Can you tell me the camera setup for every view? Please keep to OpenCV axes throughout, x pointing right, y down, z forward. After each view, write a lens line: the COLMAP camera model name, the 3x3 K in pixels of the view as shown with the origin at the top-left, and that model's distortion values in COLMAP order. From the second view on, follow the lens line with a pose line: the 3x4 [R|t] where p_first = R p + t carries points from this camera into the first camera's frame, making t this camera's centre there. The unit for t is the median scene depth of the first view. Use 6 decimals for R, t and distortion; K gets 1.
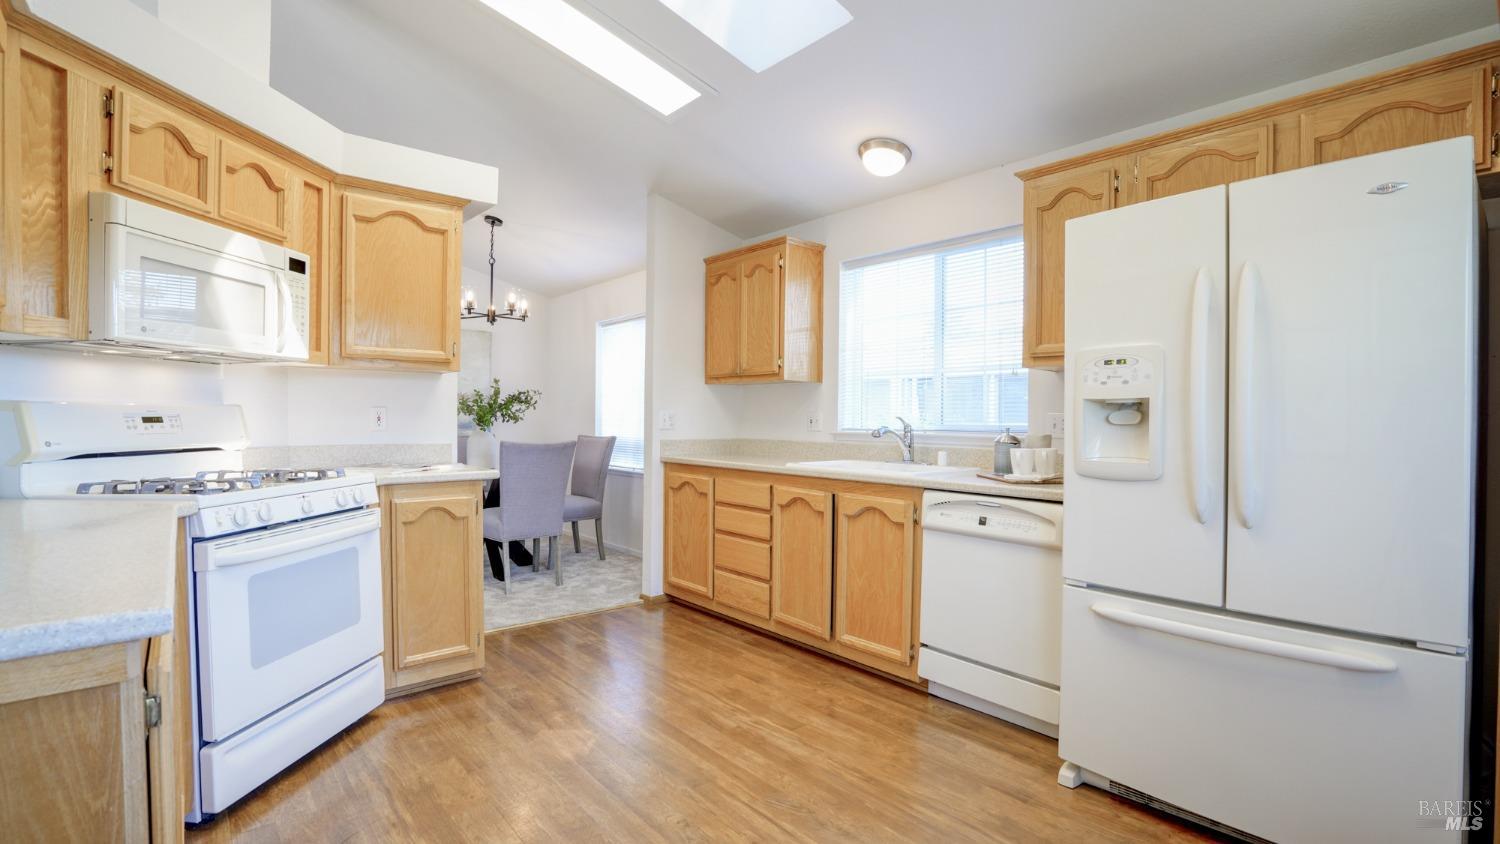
lens RADIAL K [[708.6, 0, 750.0], [0, 708.6, 422.0], [0, 0, 1]] dist [-0.000190, -0.000035]
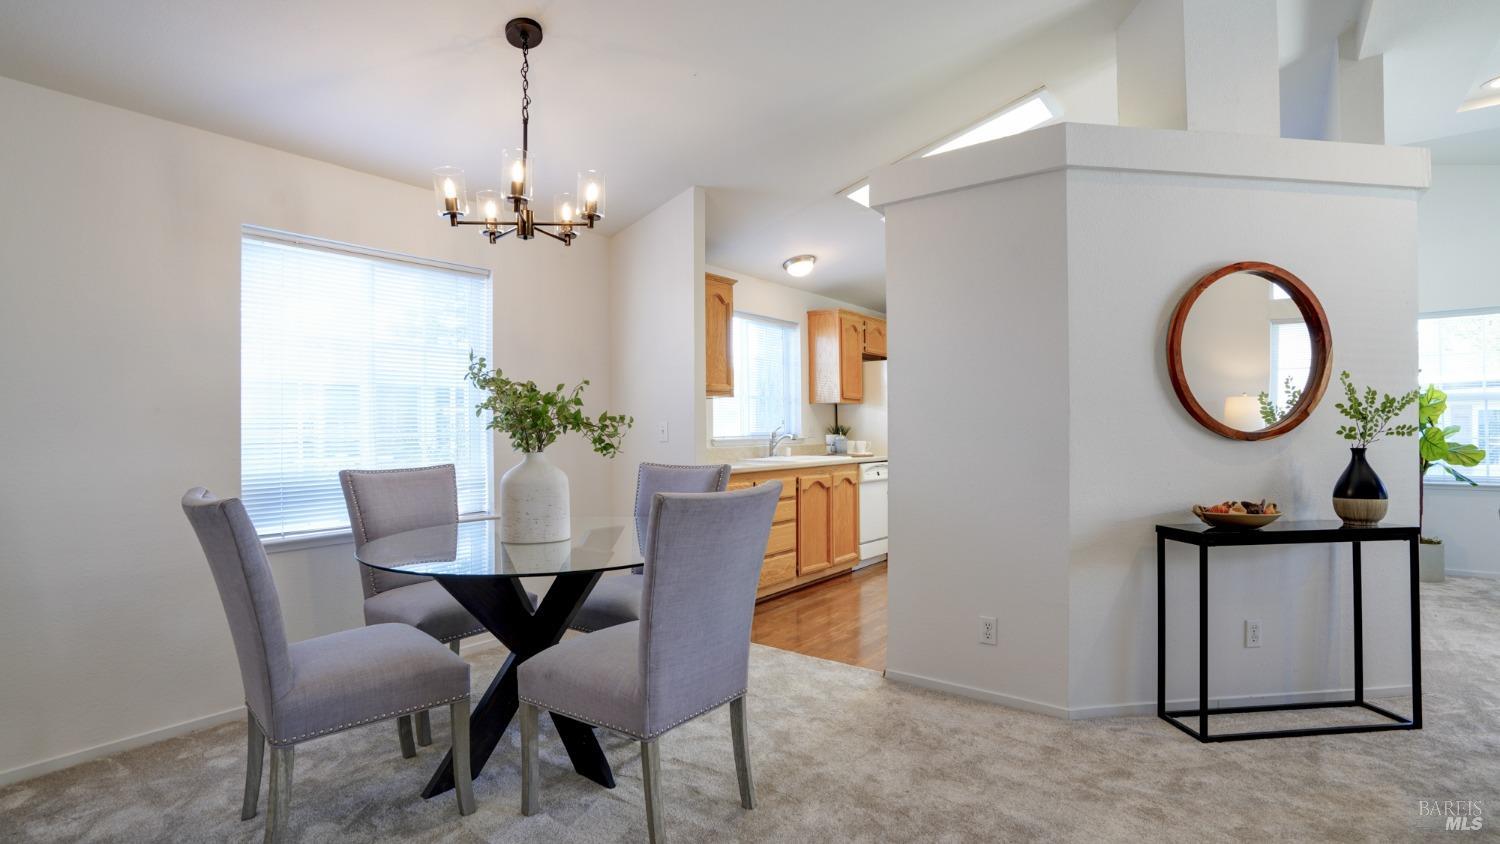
lens RADIAL K [[708.6, 0, 750.0], [0, 708.6, 422.0], [0, 0, 1]] dist [-0.000190, -0.000035]
pose [[-0.220782, 0.004437, 0.975313, -1.272621], [0.016728, 0.999860, -0.000762, -0.017992], [-0.975180, 0.016147, -0.220825, 1.382416]]
